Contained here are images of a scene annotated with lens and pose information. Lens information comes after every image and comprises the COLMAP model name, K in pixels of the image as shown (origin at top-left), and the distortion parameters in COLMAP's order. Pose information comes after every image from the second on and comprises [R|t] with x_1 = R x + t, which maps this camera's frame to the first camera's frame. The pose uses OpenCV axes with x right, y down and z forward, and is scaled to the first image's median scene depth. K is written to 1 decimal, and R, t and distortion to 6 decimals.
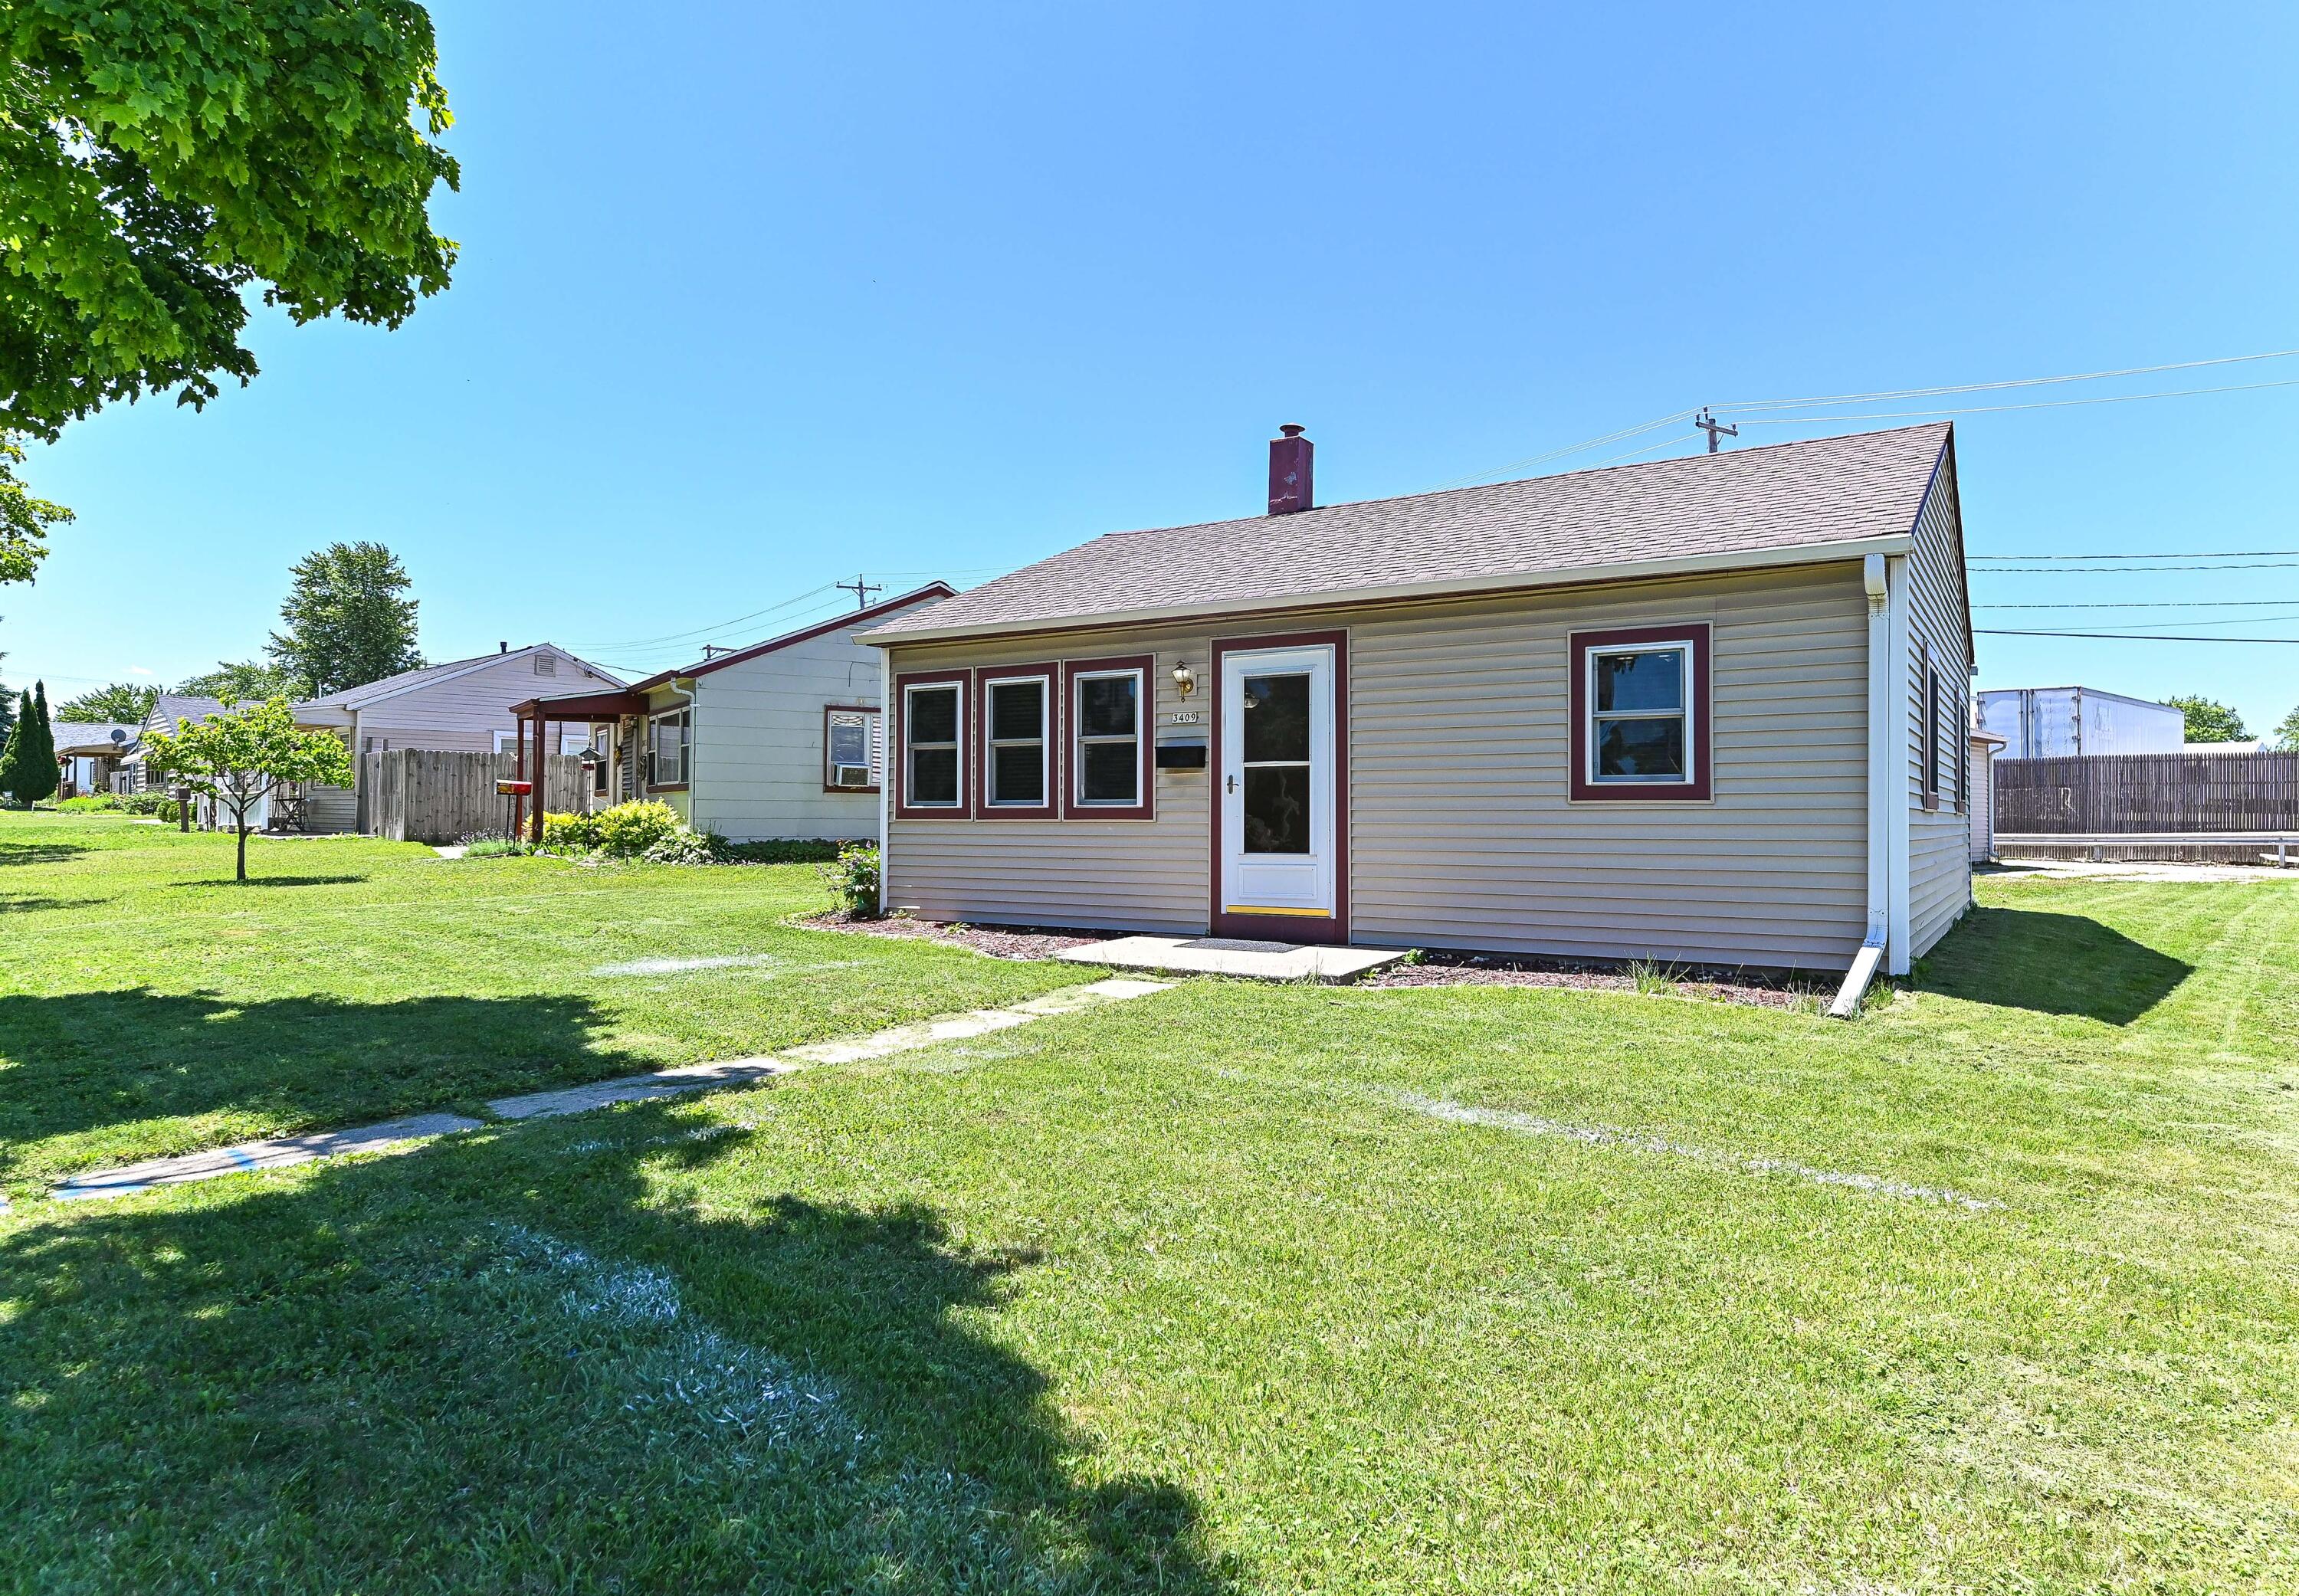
lens RADIAL K [[1453.3, 0, 1149.5], [0, 1453.3, 798.0], [0, 0, 1]] dist [-0.000178, -0.000176]
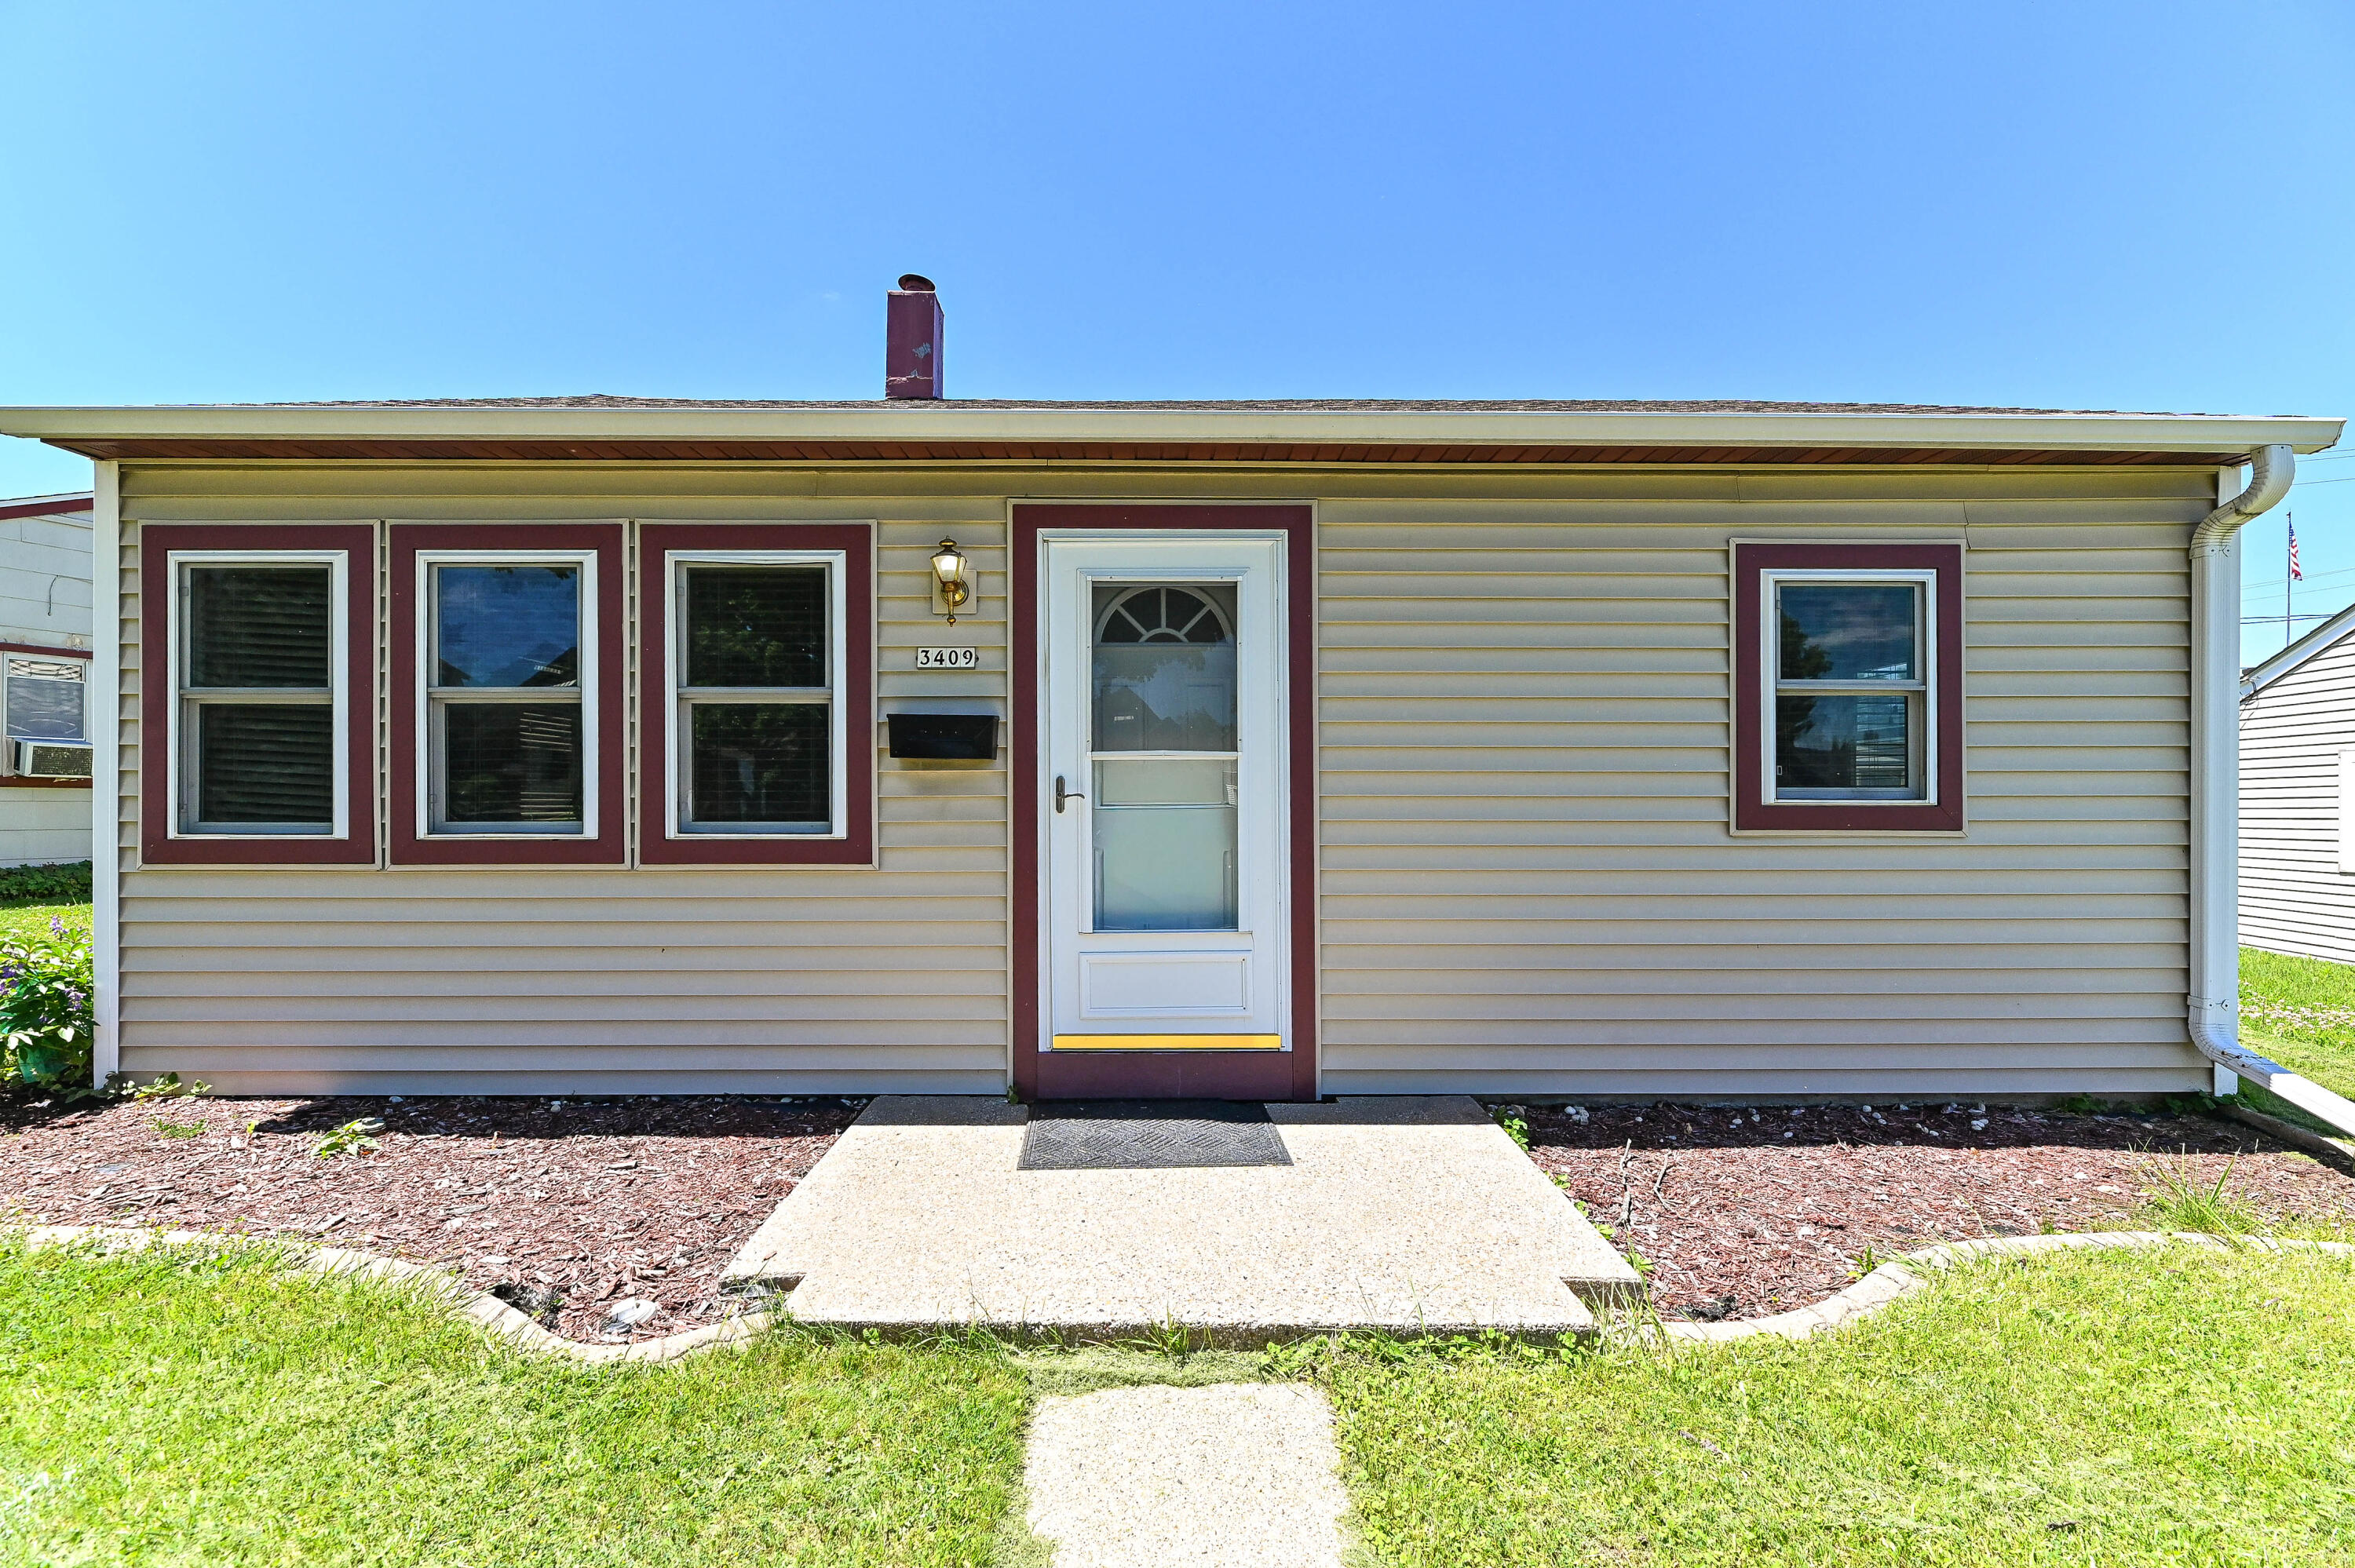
lens RADIAL K [[1028.3, 0, 1175.2], [0, 1028.3, 808.1], [0, 0, 1]] dist [-0.002307, -0.000747]
pose [[0.823216, -0.004764, 0.567708, -0.110909], [-0.007327, 0.999792, 0.019016, -0.011422], [-0.567681, -0.019814, 0.823010, 0.670944]]
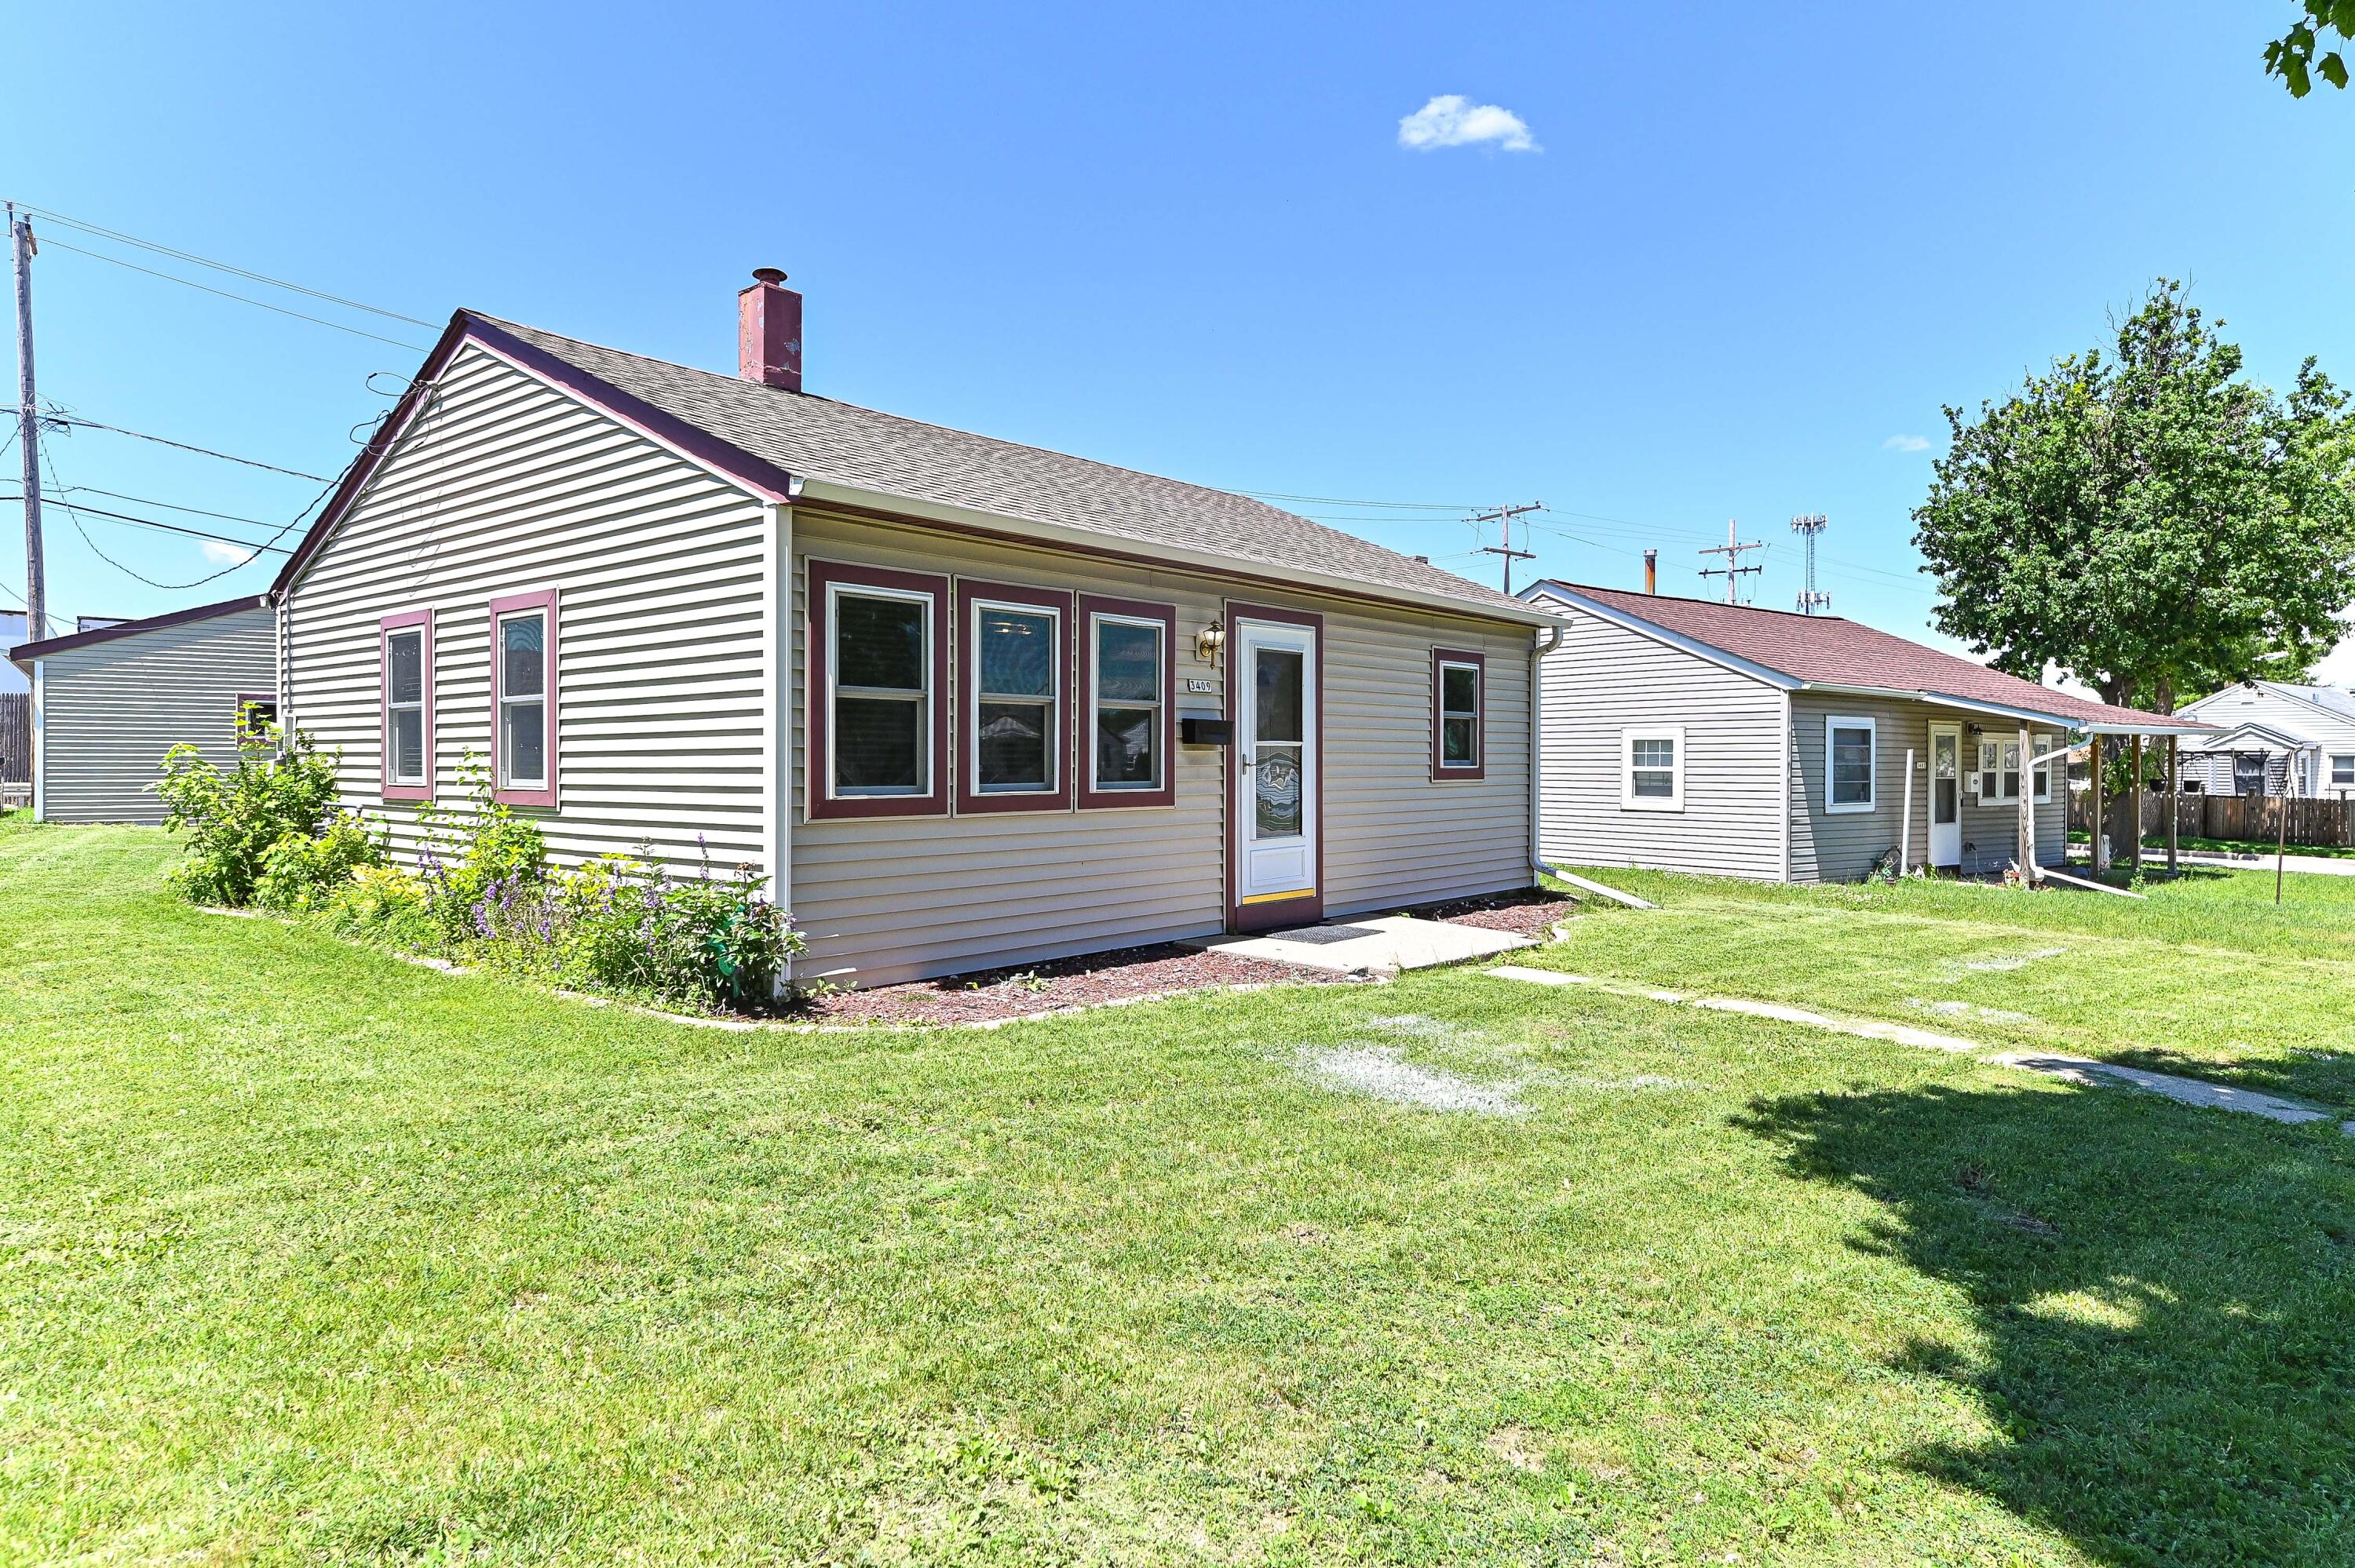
lens RADIAL K [[1367.8, 0, 1177.5], [0, 1367.8, 784.0], [0, 0, 1]] dist [0.000368, 0.000032]
pose [[0.113901, -0.026627, 0.993135, -0.783966], [-0.025228, 0.999241, 0.029684, -0.021090], [-0.993172, -0.028436, 0.113143, 0.924589]]
